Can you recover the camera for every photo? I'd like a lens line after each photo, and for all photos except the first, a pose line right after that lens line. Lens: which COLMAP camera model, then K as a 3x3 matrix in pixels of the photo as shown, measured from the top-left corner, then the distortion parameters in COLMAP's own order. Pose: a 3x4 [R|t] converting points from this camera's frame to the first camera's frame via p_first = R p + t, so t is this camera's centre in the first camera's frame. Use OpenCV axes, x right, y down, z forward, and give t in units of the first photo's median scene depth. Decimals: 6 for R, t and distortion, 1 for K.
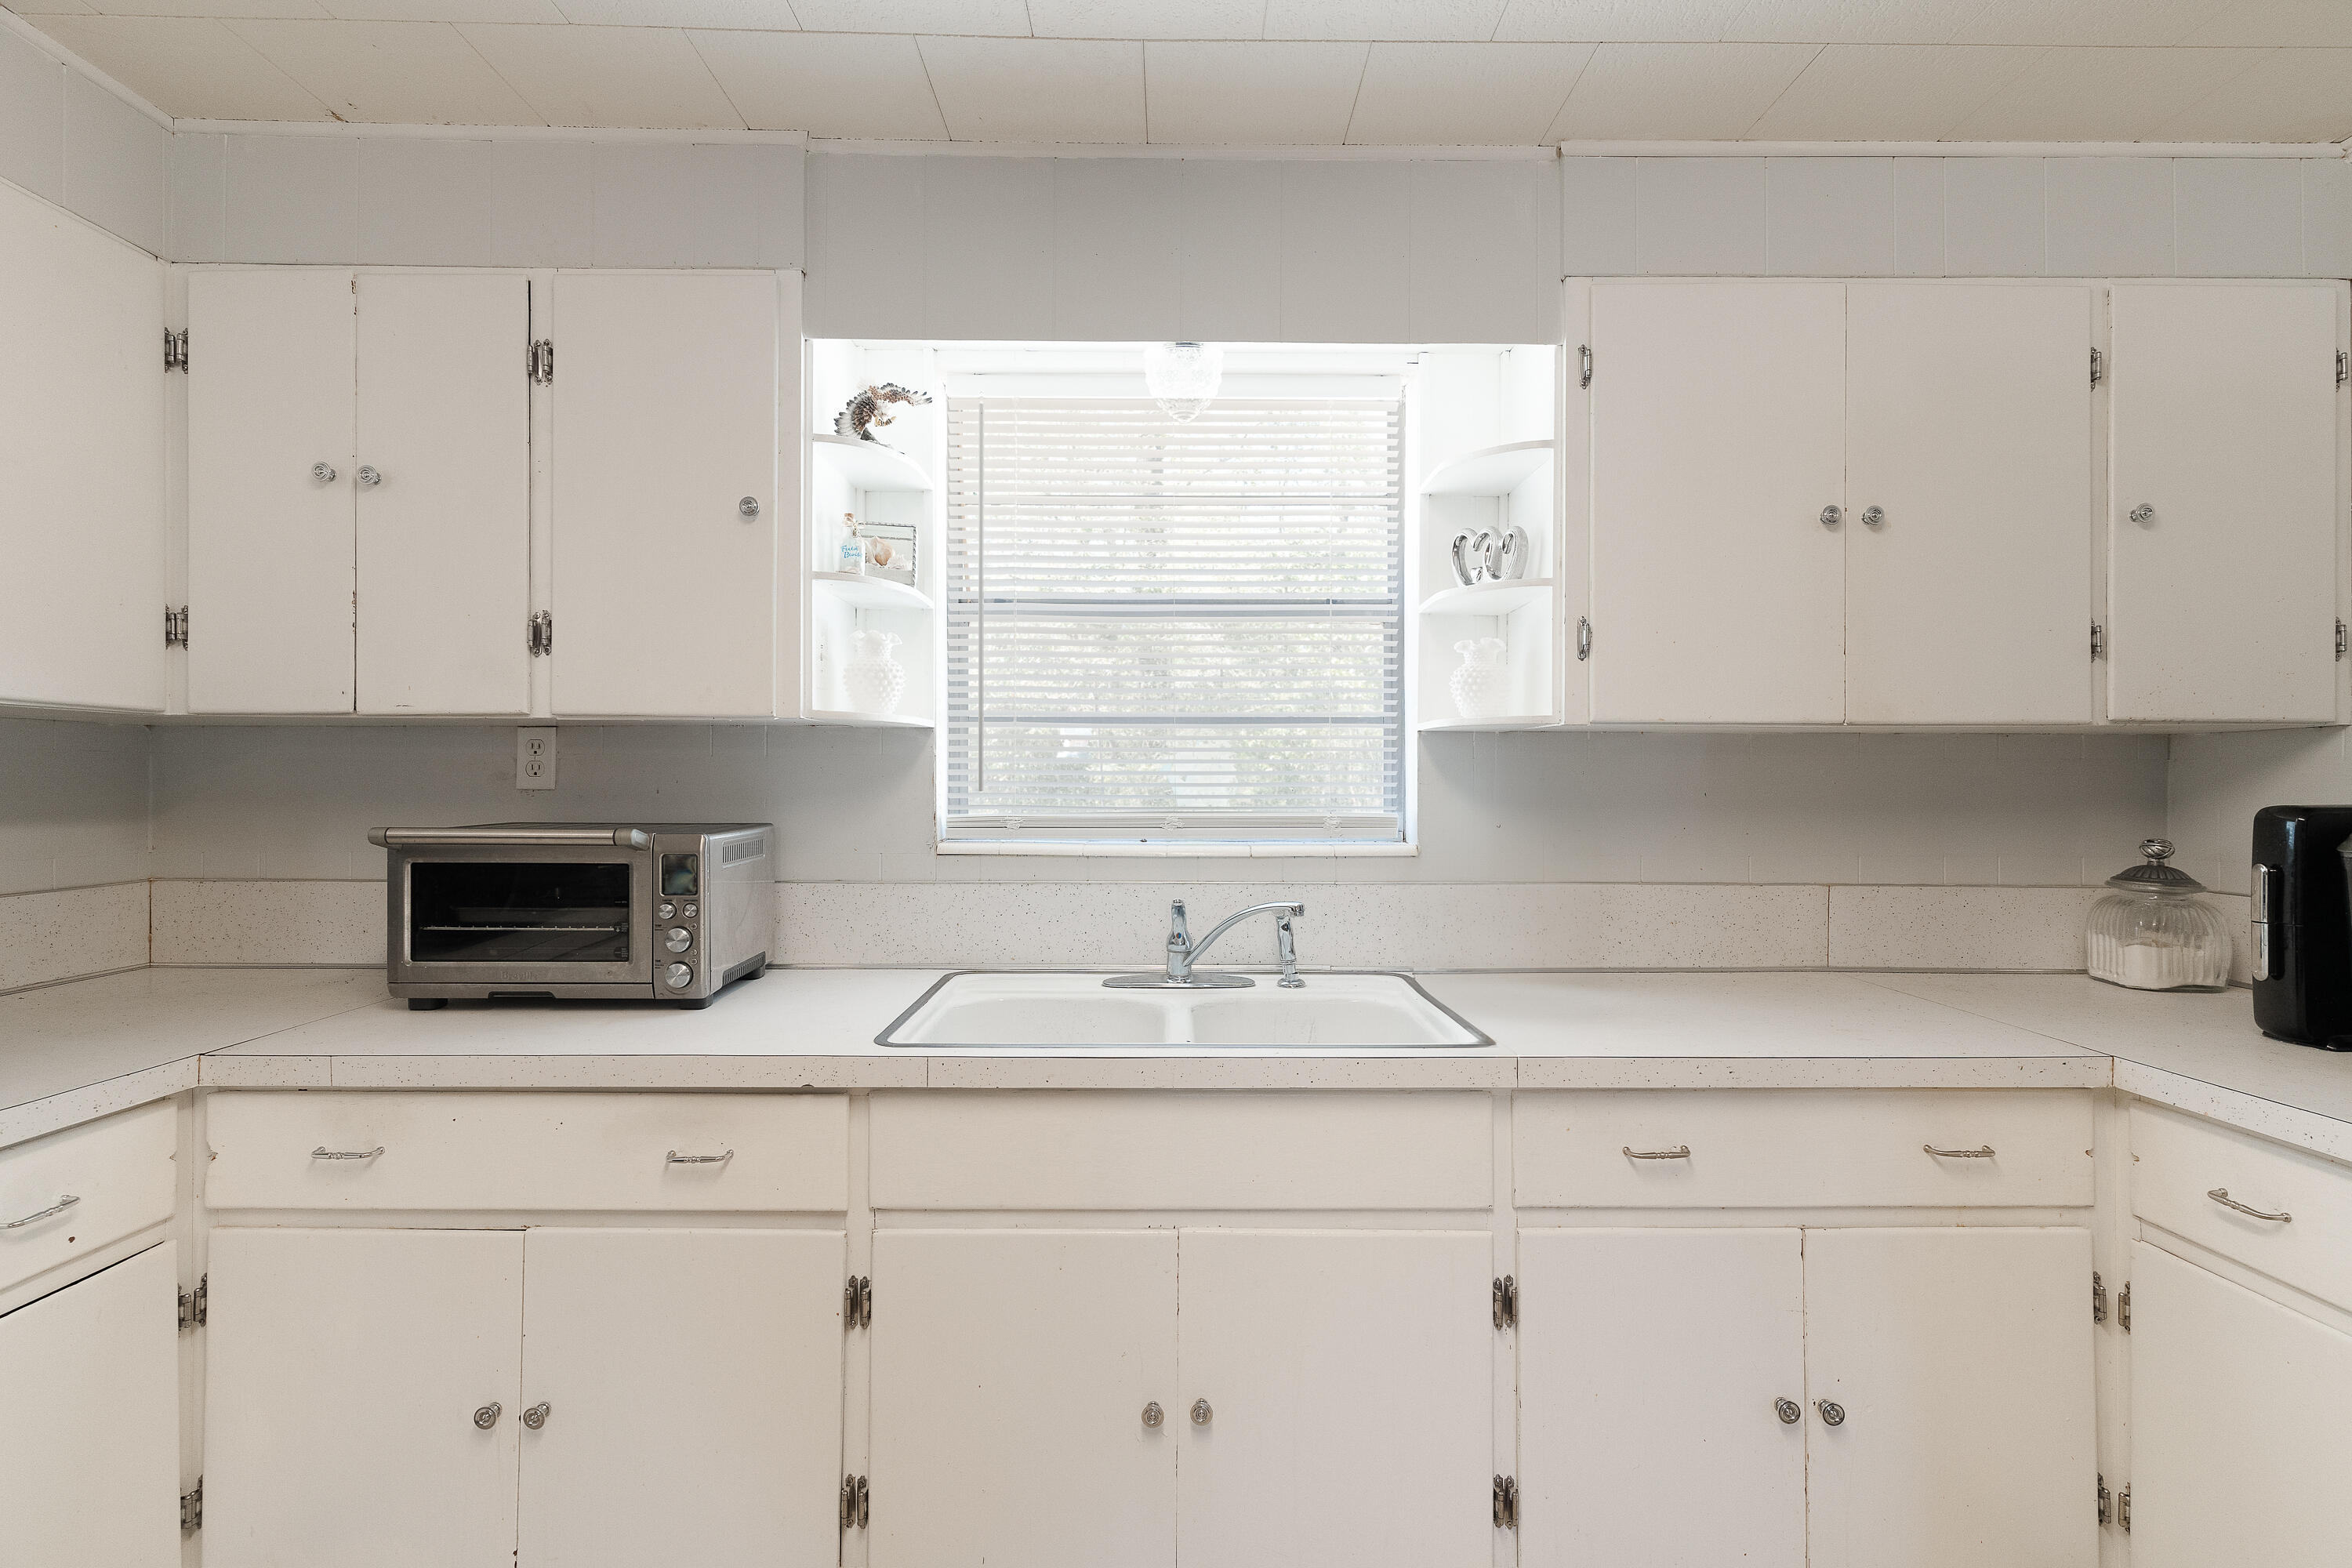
lens RADIAL K [[1132.0, 0, 1176.0], [0, 1132.0, 784.0], [0, 0, 1]] dist [0.004830, -0.000378]
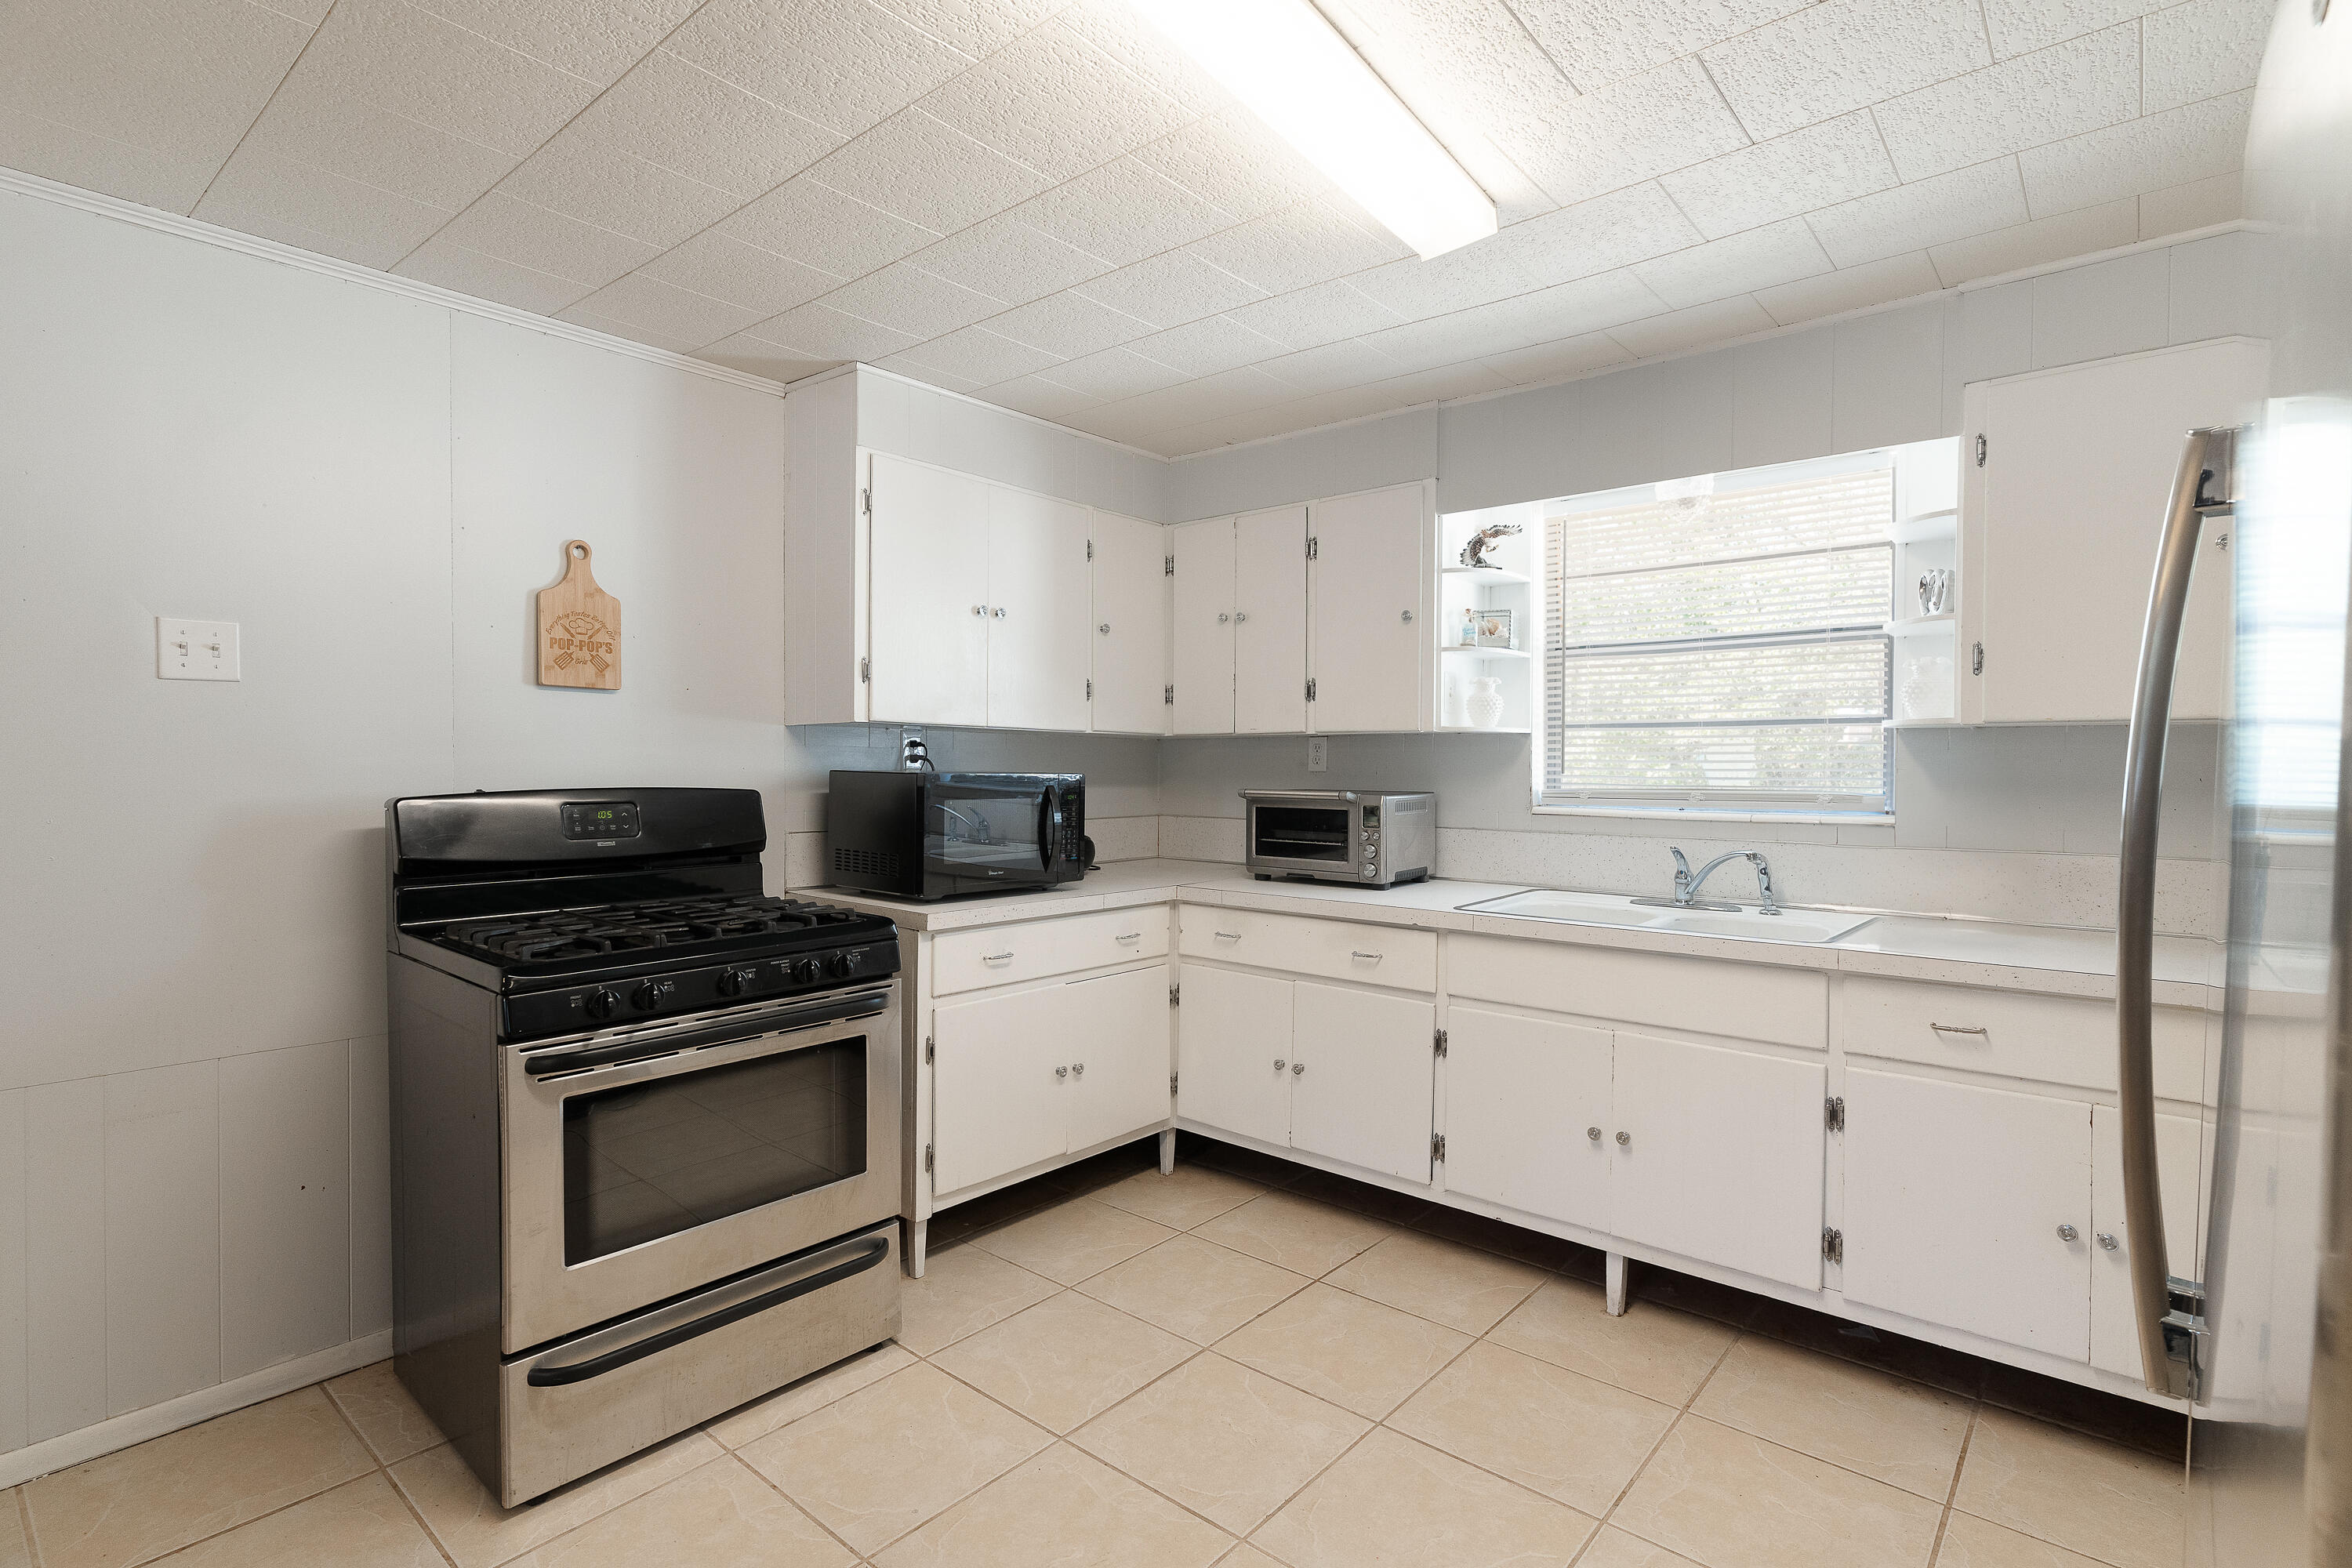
lens RADIAL K [[1132.0, 0, 1176.0], [0, 1132.0, 784.0], [0, 0, 1]] dist [0.004830, -0.000378]
pose [[0.759612, 0.010458, -0.650292, 0.453995], [-0.003330, 0.999920, 0.012192, 0.003638], [0.650368, -0.007096, 0.759586, -0.536107]]
